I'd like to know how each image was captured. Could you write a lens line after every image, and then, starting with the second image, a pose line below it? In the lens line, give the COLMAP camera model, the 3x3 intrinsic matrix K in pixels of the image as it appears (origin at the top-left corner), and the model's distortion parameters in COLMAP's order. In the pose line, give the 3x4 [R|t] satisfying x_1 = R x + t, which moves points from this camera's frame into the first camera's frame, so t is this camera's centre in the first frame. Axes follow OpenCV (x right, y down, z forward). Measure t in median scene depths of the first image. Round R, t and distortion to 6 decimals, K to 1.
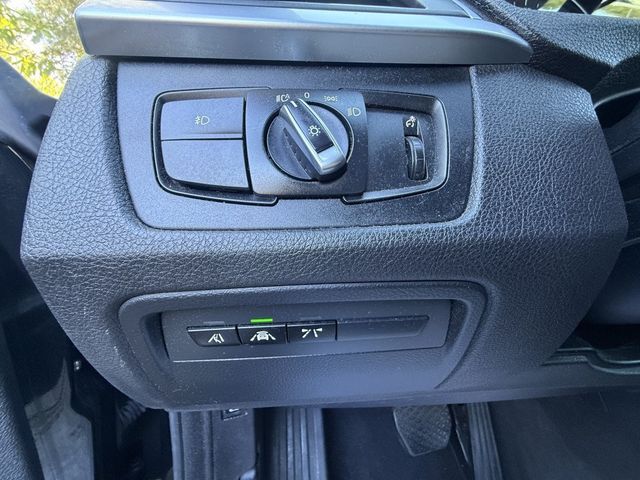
lens RADIAL K [[254.2, 0, 317.2], [0, 254.2, 239.7], [0, 0, 1]] dist [-0.002113, 0.000506]
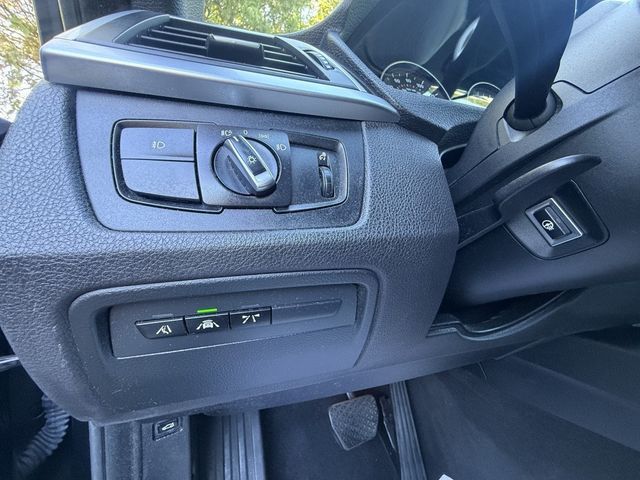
lens RADIAL K [[254.2, 0, 316.6], [0, 254.2, 239.0], [0, 0, 1]] dist [-0.002113, 0.000506]
pose [[0.970241, -0.010307, 0.241922, -0.006678], [0.028290, 0.997077, -0.070979, 0.088775], [-0.240483, 0.075710, 0.967696, -0.318279]]
